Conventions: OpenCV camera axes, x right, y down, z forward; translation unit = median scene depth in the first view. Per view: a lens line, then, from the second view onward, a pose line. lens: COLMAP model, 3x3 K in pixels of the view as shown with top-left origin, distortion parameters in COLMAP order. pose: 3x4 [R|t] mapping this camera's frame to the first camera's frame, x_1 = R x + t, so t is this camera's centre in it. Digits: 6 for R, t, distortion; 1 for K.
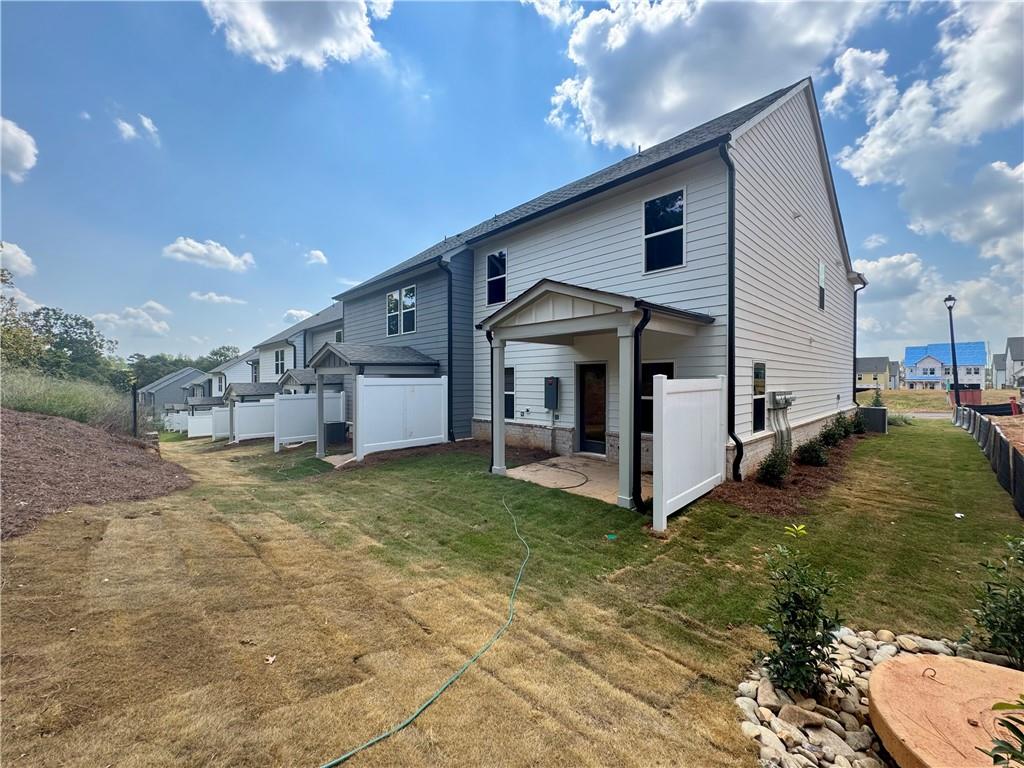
lens RADIAL K [[411.7, 0, 514.1], [0, 411.7, 383.8], [0, 0, 1]] dist [-0.000946, 0.000994]
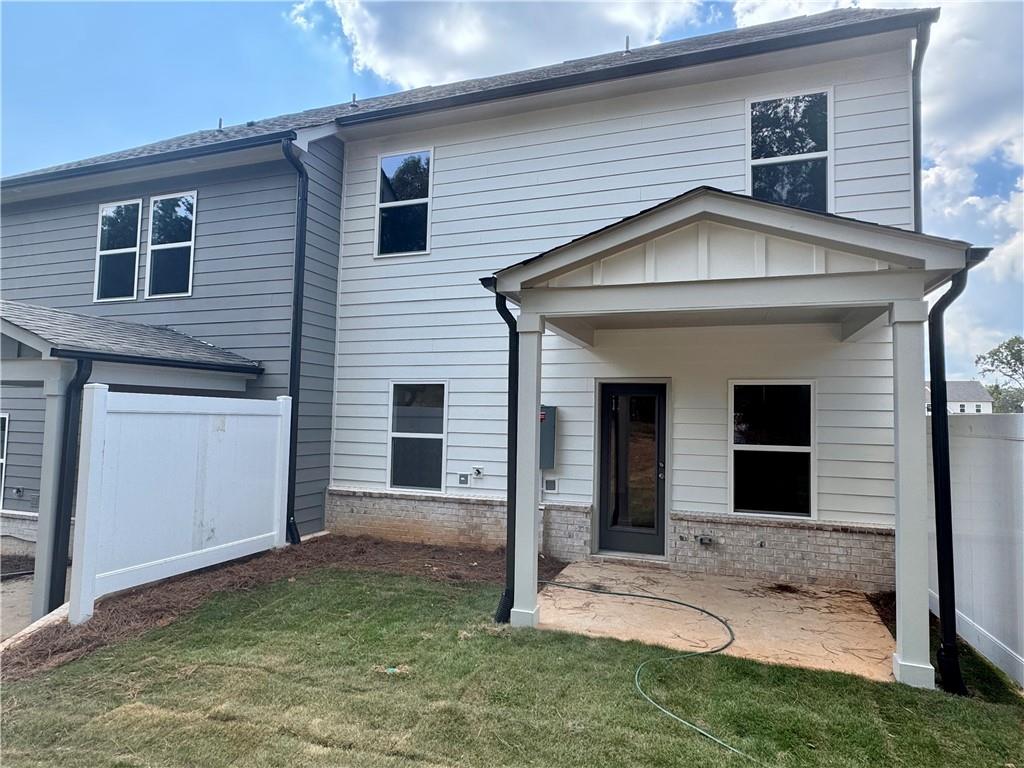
lens RADIAL K [[608.6, 0, 508.0], [0, 608.6, 383.2], [0, 0, 1]] dist [0.001015, 0.001325]
pose [[0.897112, 0.047974, 0.439192, -0.254156], [-0.019321, 0.997396, -0.069482, 0.008400], [-0.441381, 0.053847, 0.895703, 0.313463]]
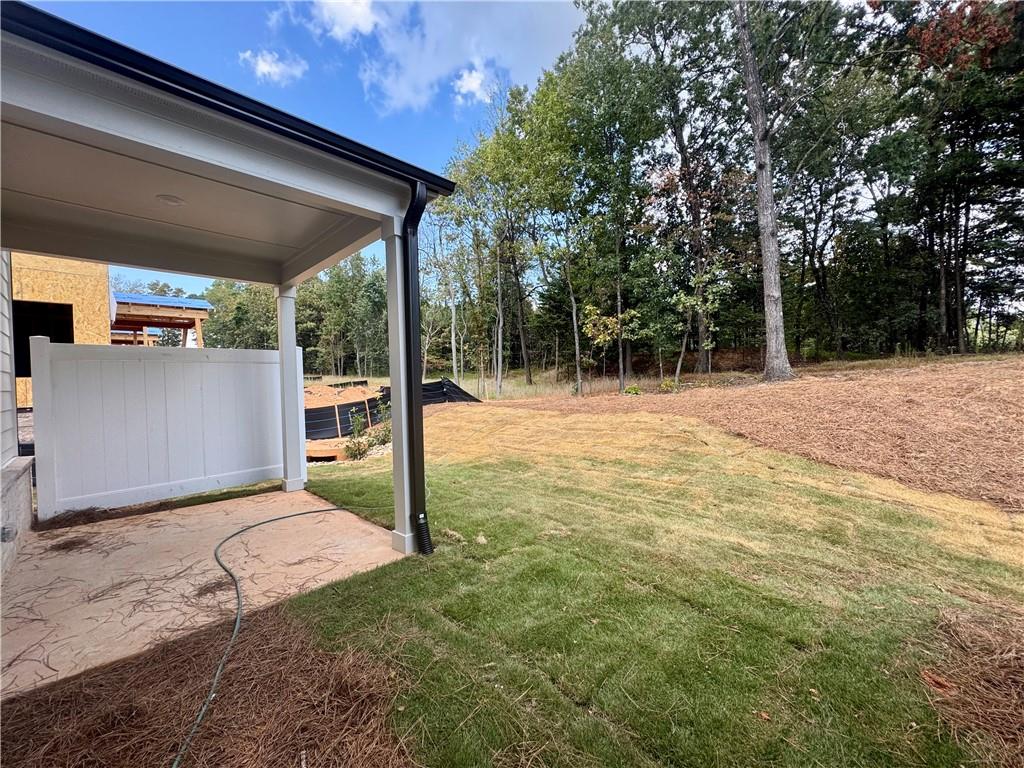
lens RADIAL K [[411.7, 0, 510.7], [0, 411.7, 383.1], [0, 0, 1]] dist [-0.000946, 0.000994]
pose [[-0.998581, 0.028293, -0.045126, -0.095749], [0.027363, 0.999403, 0.021095, 0.032363], [0.045696, 0.019831, -0.998759, 1.040834]]
